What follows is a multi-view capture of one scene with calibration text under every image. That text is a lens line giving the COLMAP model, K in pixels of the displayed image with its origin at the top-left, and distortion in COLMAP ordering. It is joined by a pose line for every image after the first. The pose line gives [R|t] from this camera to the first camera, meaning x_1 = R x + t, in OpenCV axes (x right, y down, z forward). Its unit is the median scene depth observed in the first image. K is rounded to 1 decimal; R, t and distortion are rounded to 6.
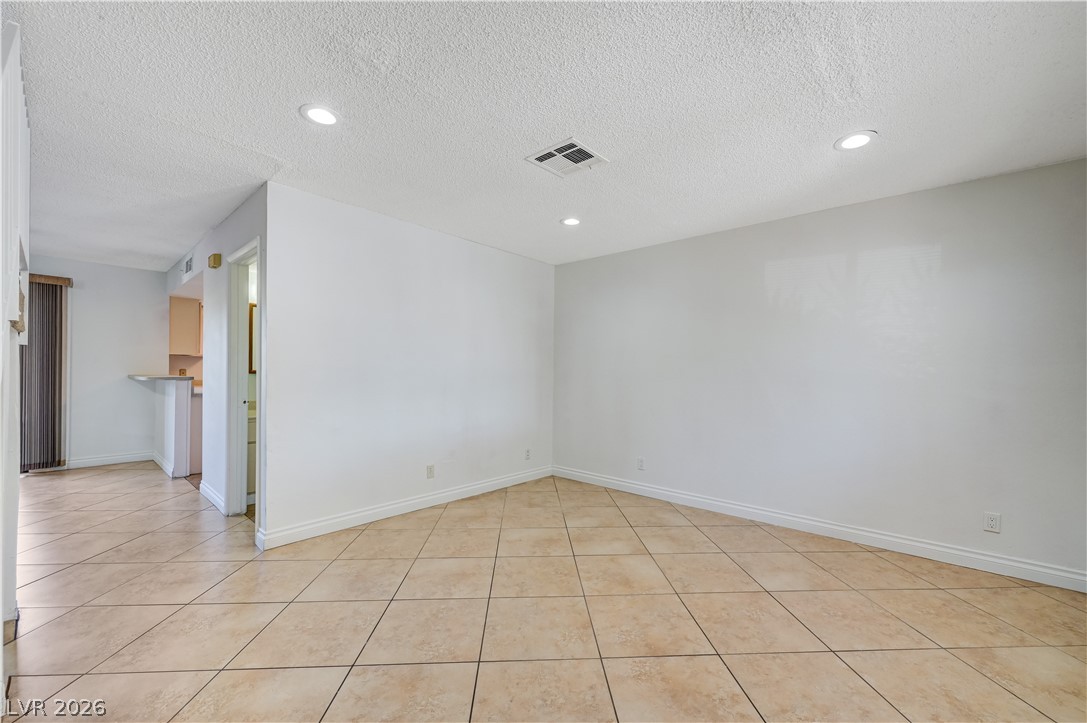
lens RADIAL K [[429.7, 0, 548.6], [0, 429.7, 373.7], [0, 0, 1]] dist [-0.003127, 0.000614]
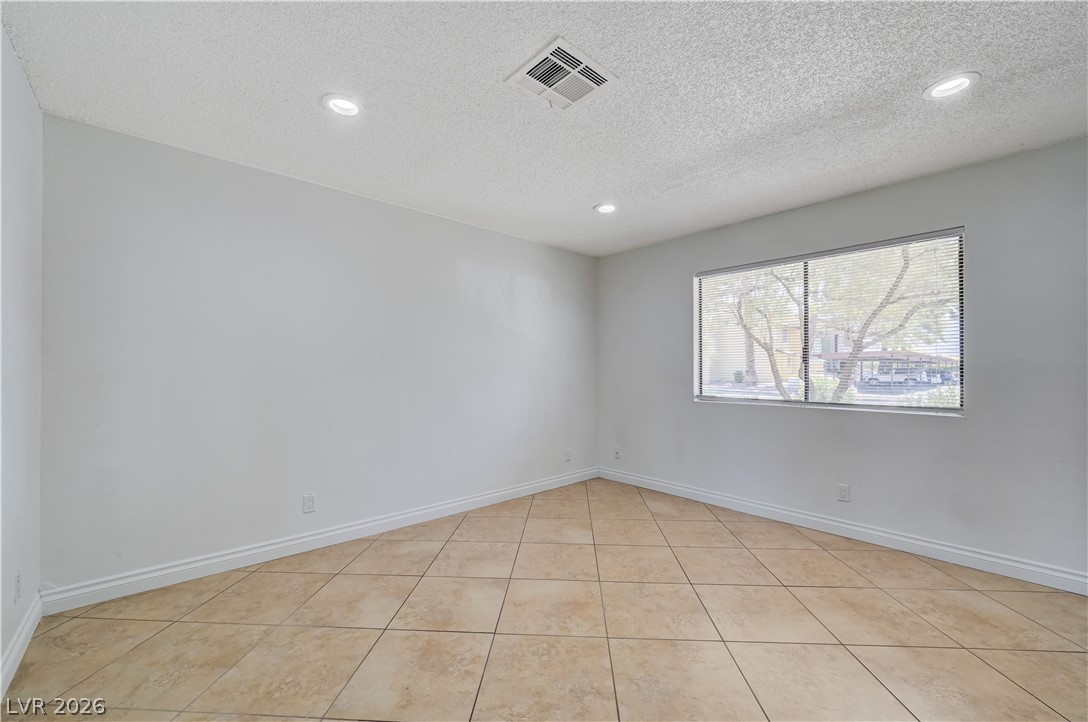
lens RADIAL K [[430.1, 0, 546.1], [0, 430.1, 367.5], [0, 0, 1]] dist [-0.003127, 0.000614]
pose [[0.107540, -0.003981, 0.994193, -0.526830], [0.003787, 0.999986, 0.003594, -0.004275], [-0.994194, 0.003379, 0.107553, 0.721014]]
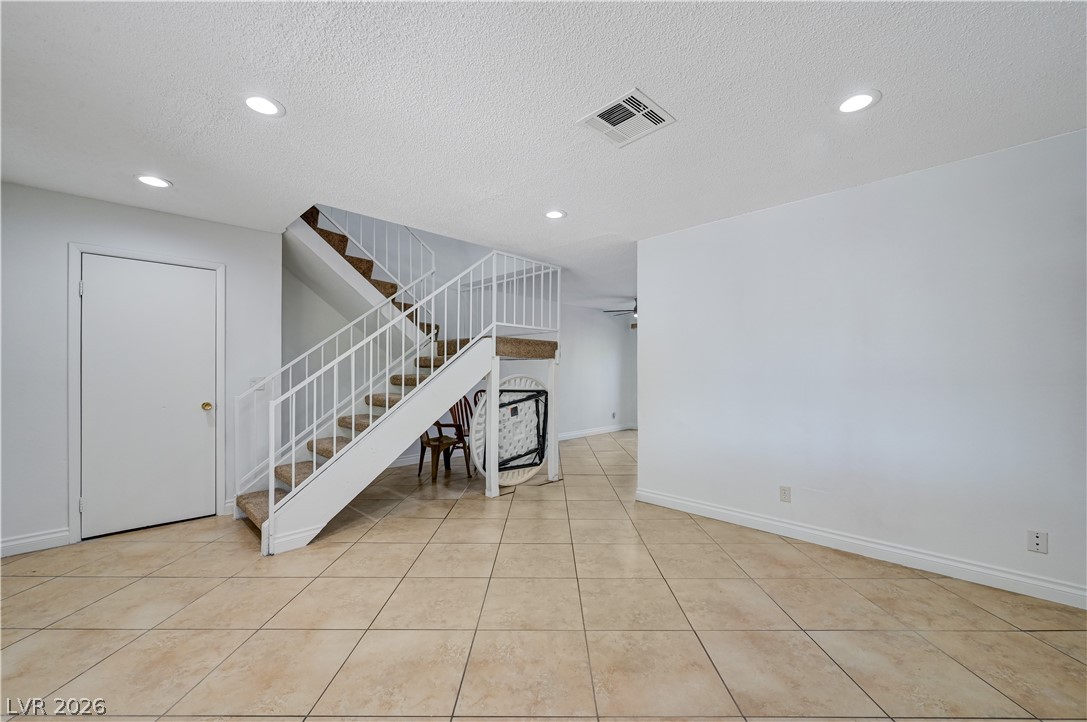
lens RADIAL K [[429.7, 0, 543.9], [0, 429.7, 369.0], [0, 0, 1]] dist [-0.003127, 0.000614]
pose [[-0.061097, -0.018145, -0.997967, 0.673508], [-0.003117, 0.999833, -0.017988, 0.005352], [0.998127, 0.002012, -0.061143, 0.680878]]
